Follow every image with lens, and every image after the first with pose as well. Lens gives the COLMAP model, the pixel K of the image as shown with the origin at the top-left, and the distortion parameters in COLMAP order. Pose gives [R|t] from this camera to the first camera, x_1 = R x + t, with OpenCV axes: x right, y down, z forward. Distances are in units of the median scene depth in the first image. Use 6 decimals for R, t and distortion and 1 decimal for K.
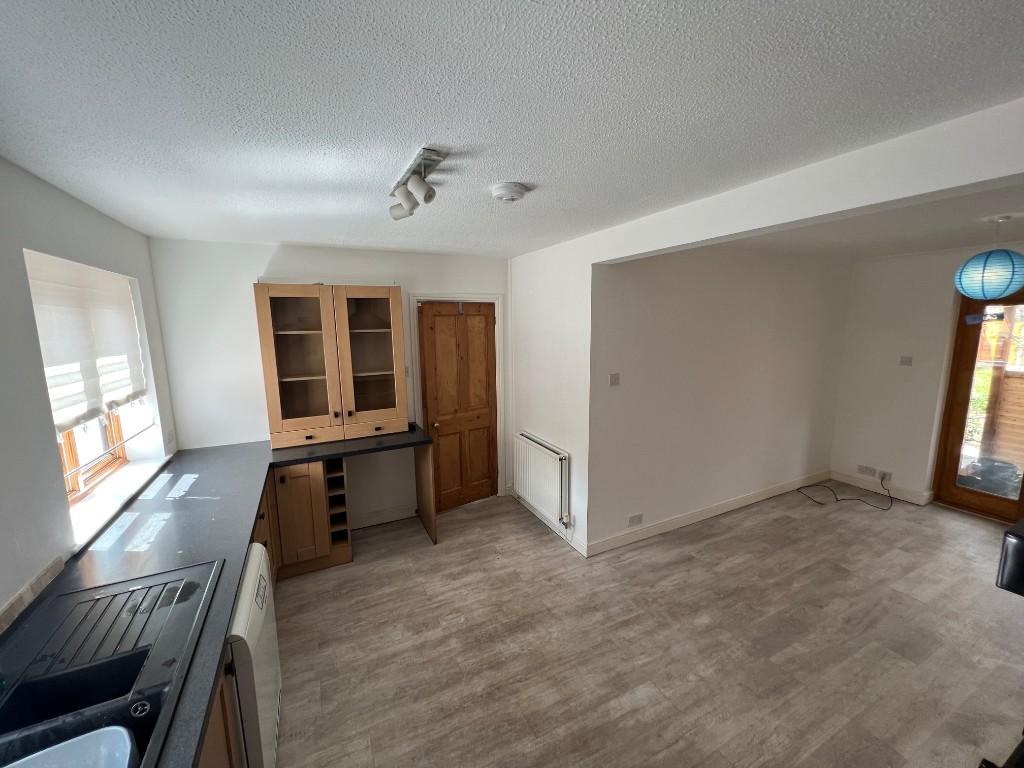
lens RADIAL K [[407.6, 0, 510.4], [0, 407.6, 384.5], [0, 0, 1]] dist [0.000039, 0.000201]
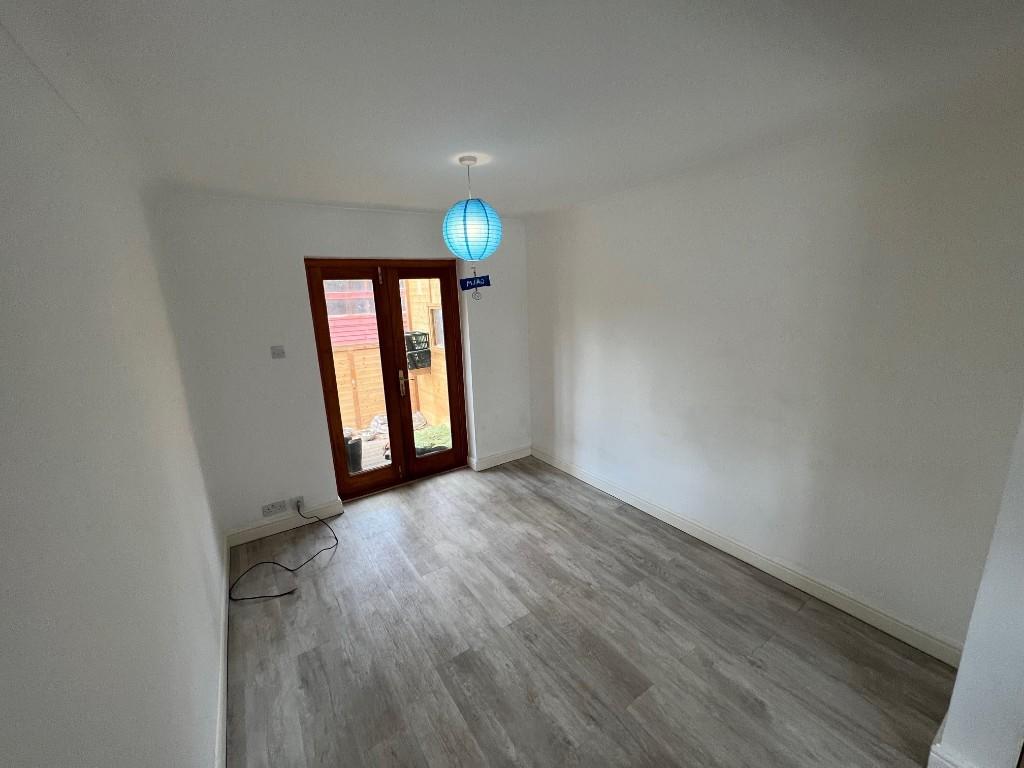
lens RADIAL K [[407.6, 0, 510.4], [0, 407.6, 384.5], [0, 0, 1]] dist [0.000039, 0.000201]
pose [[-0.129920, -0.199368, 0.971274, 0.333520], [0.190010, 0.956415, 0.221735, -0.158067], [-0.973148, 0.213359, -0.086376, 1.228454]]
